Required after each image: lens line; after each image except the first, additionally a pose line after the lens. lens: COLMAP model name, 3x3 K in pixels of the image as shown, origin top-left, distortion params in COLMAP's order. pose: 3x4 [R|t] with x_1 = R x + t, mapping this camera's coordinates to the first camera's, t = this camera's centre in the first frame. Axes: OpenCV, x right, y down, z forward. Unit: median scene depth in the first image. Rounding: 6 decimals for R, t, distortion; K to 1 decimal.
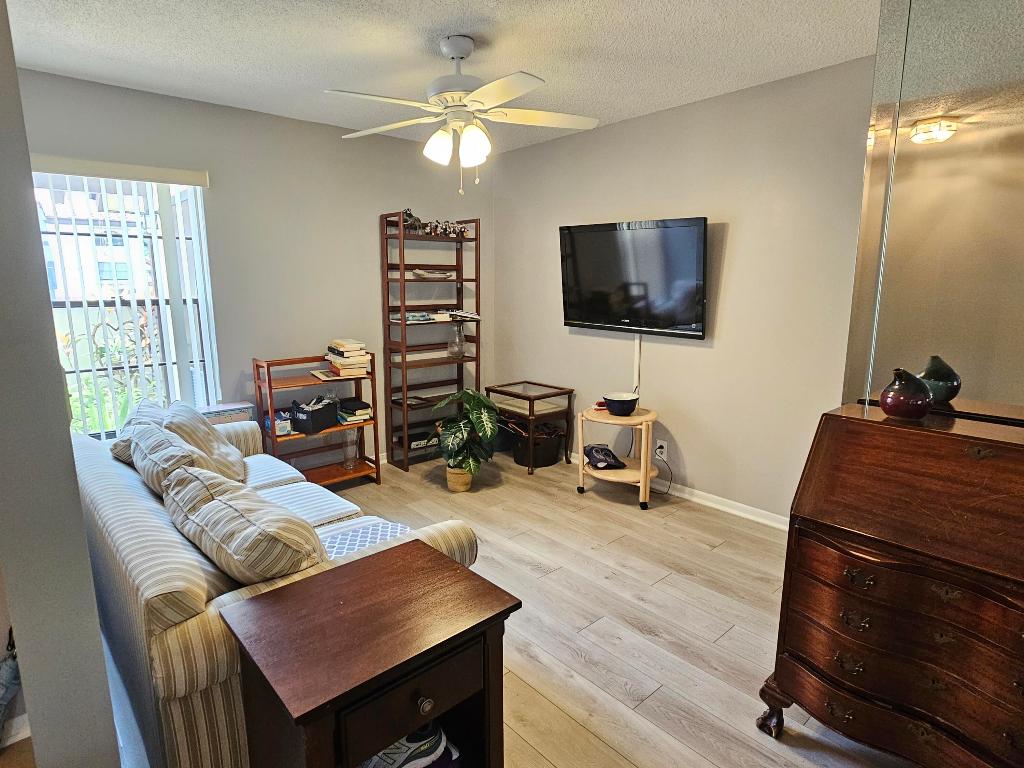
lens RADIAL K [[562.8, 0, 506.6], [0, 562.8, 380.4], [0, 0, 1]] dist [0.001266, -0.002233]
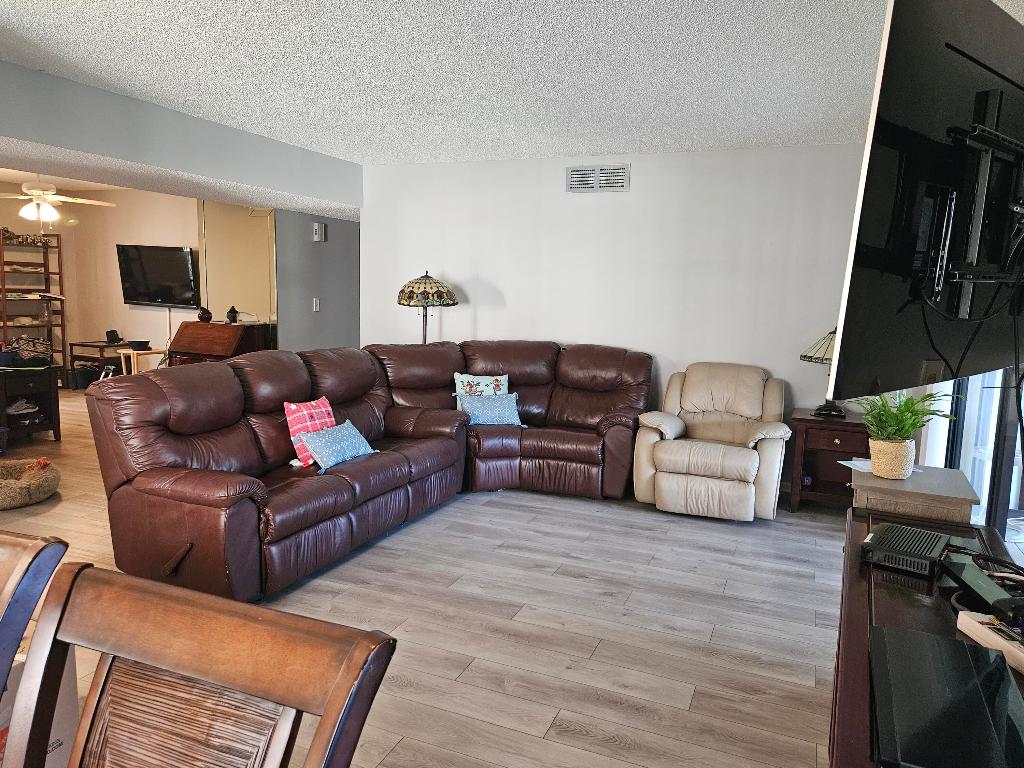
lens RADIAL K [[725.7, 0, 520.7], [0, 725.7, 393.3], [0, 0, 1]] dist [0.036959, -0.017971]
pose [[0.891757, -0.030264, 0.451502, 0.187161], [0.042228, 0.998973, -0.016442, 0.286218], [-0.450541, 0.033728, 0.892119, -1.643931]]
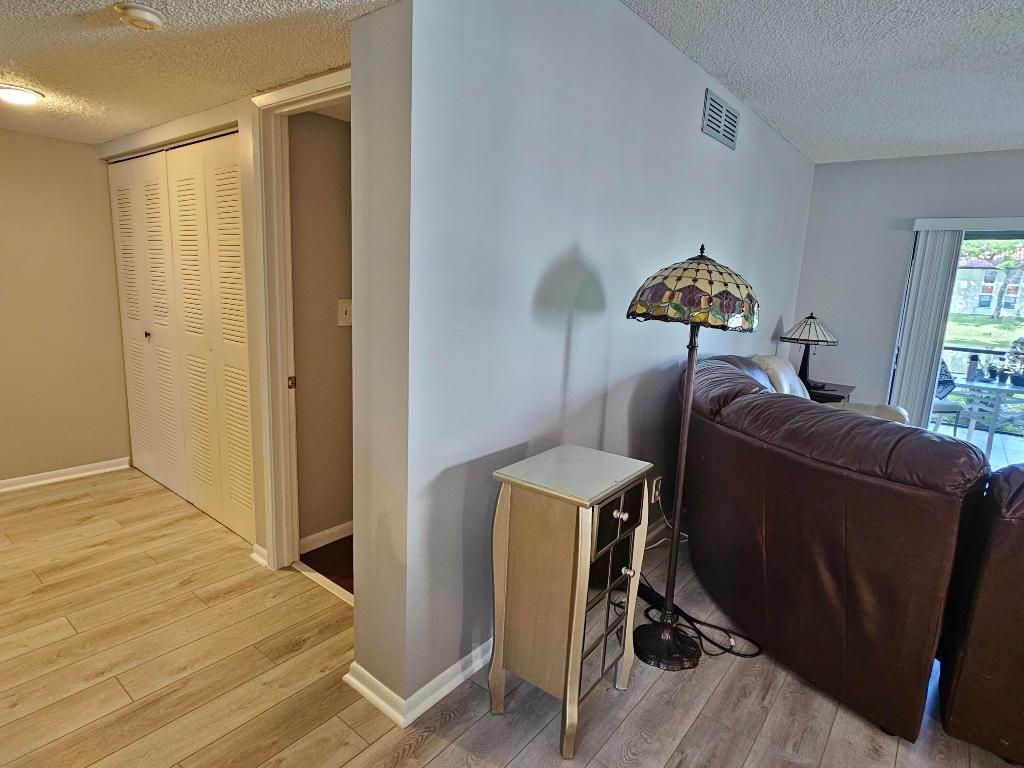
lens RADIAL K [[562.8, 0, 510.7], [0, 562.8, 381.5], [0, 0, 1]] dist [0.001266, -0.002233]
pose [[-0.169530, -0.184023, 0.968192, 0.213187], [0.126735, 0.970184, 0.206593, -0.024616], [-0.977342, 0.157728, -0.141153, 0.136526]]
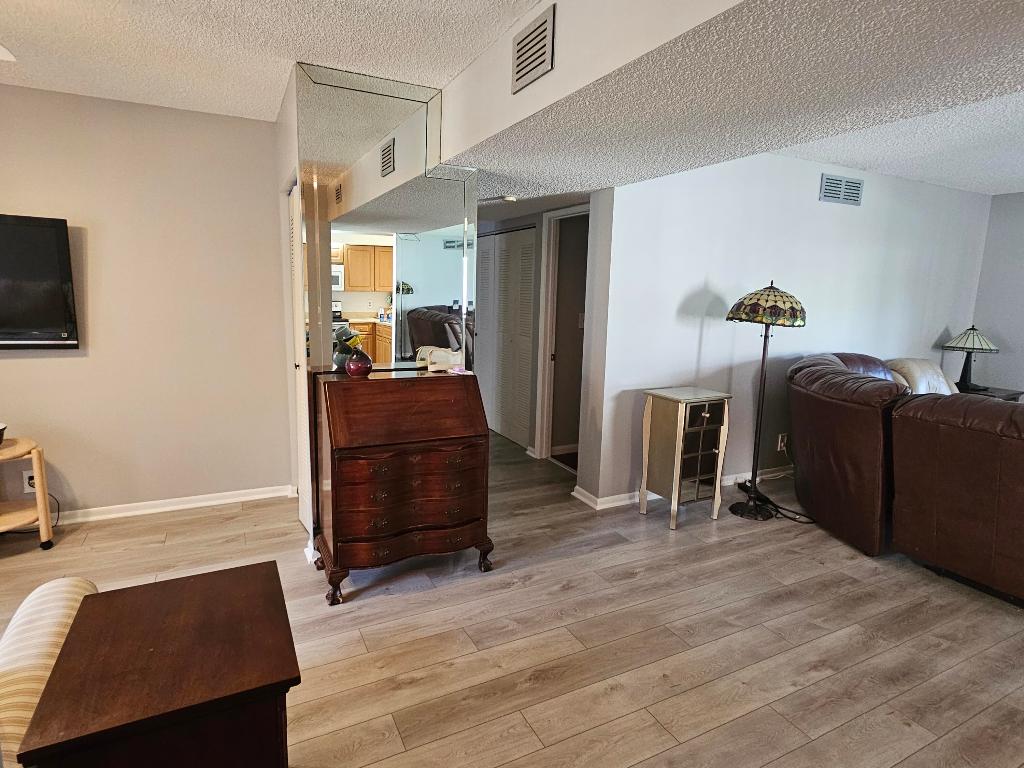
lens RADIAL K [[562.8, 0, 510.0], [0, 562.8, 382.0], [0, 0, 1]] dist [0.001266, -0.002233]
pose [[0.247942, -0.145797, 0.957741, -0.359476], [0.143142, 0.983273, 0.112627, -0.018789], [-0.958142, 0.109168, 0.264664, 0.058226]]
